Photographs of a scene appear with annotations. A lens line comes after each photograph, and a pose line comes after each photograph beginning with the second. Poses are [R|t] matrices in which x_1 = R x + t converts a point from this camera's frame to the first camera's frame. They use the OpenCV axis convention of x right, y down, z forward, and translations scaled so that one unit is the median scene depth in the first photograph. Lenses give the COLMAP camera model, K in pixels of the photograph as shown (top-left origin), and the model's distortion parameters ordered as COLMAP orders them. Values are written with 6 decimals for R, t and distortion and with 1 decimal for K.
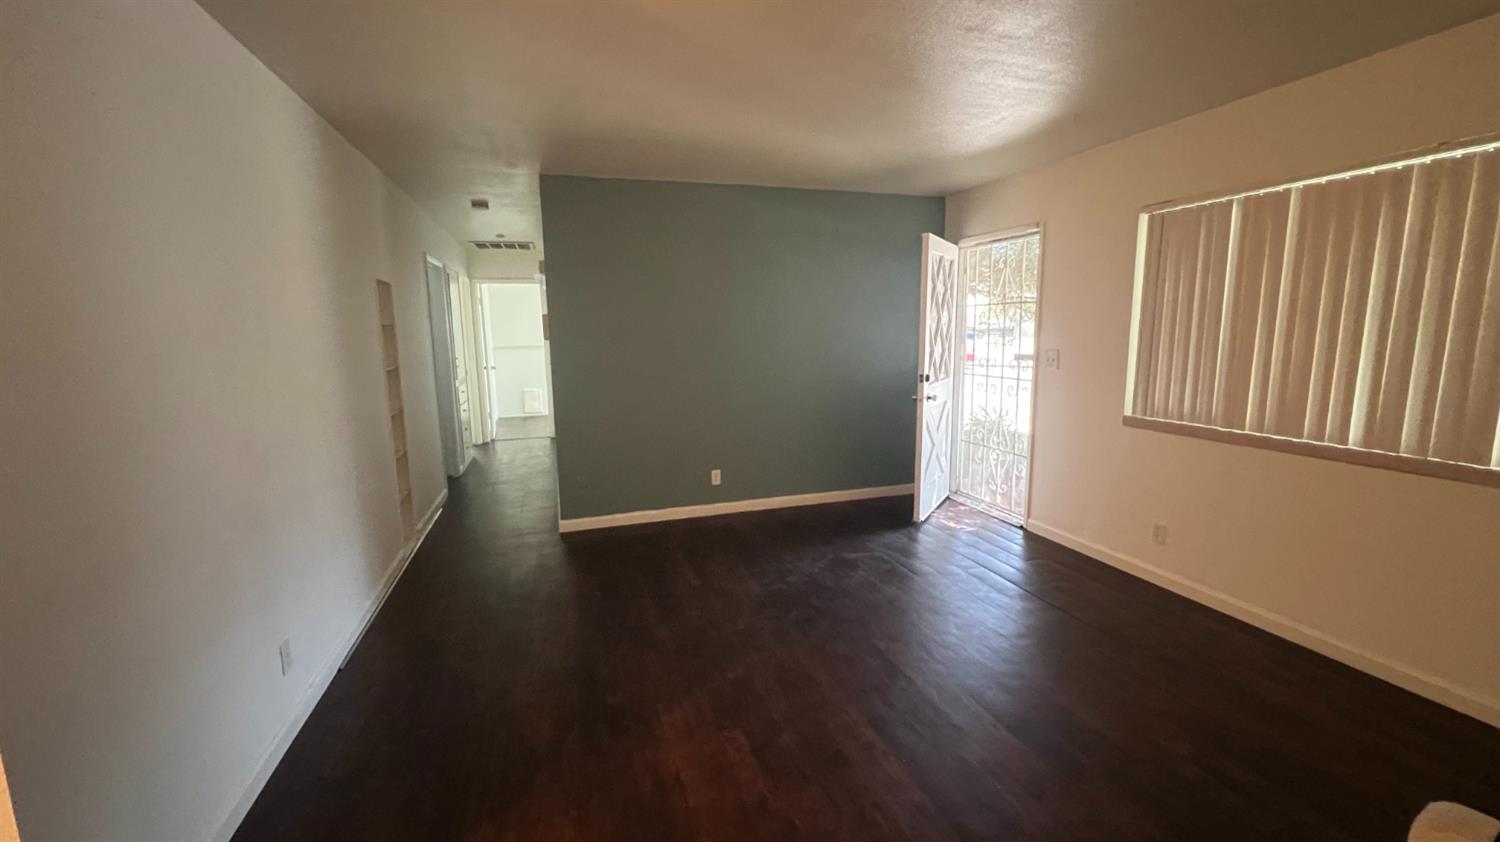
lens RADIAL K [[598.4, 0, 745.3], [0, 598.4, 419.1], [0, 0, 1]] dist [0.001182, 0.000427]
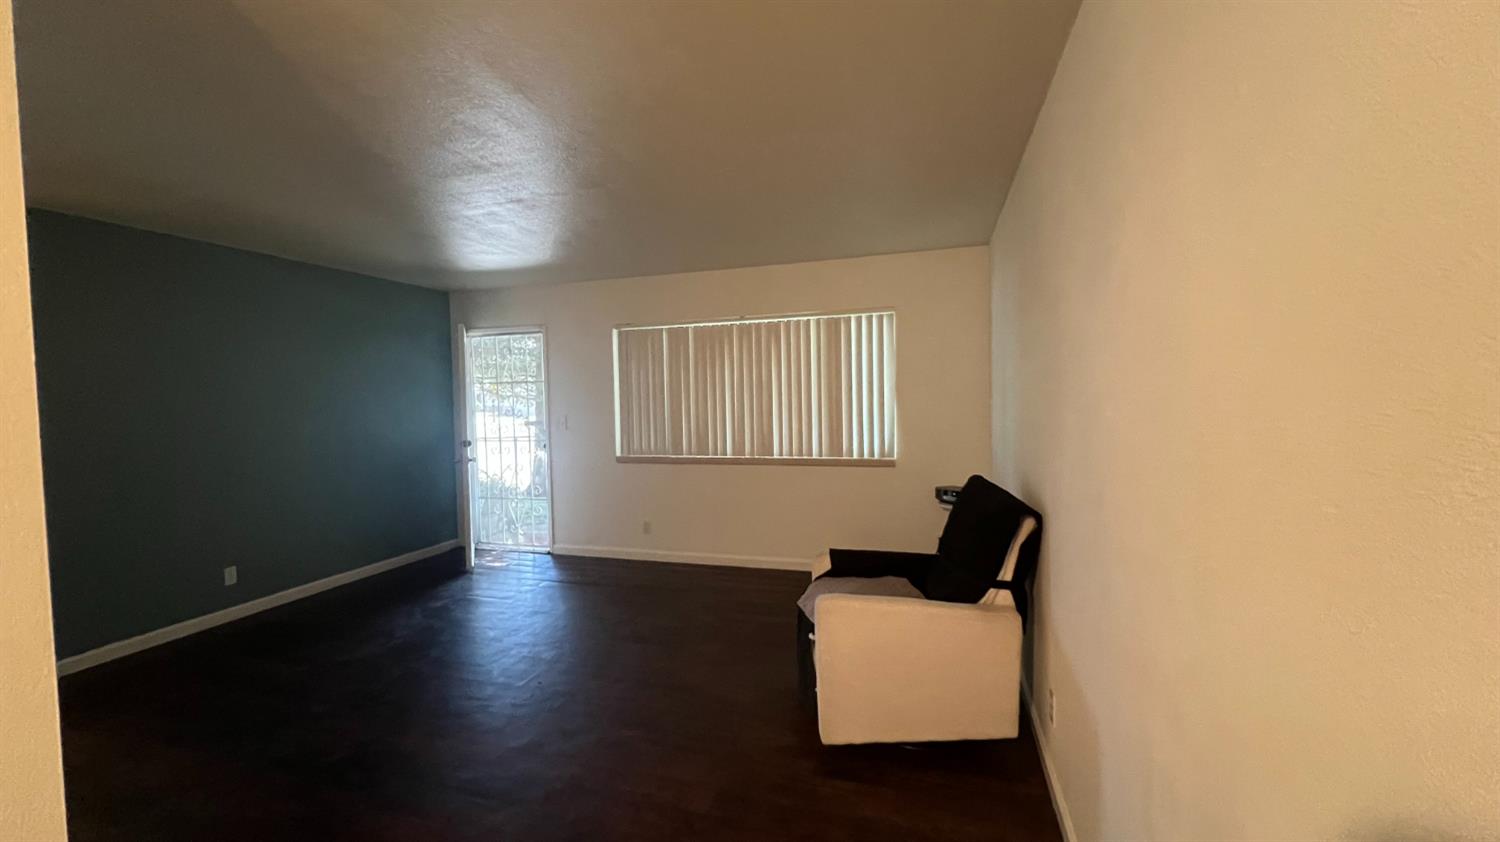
lens RADIAL K [[598.4, 0, 745.3], [0, 598.4, 419.1], [0, 0, 1]] dist [0.001182, 0.000427]
pose [[0.575428, -0.029784, 0.817310, -0.350081], [0.136354, 0.988844, -0.059966, 0.030112], [-0.806405, 0.145949, 0.573070, -0.127368]]
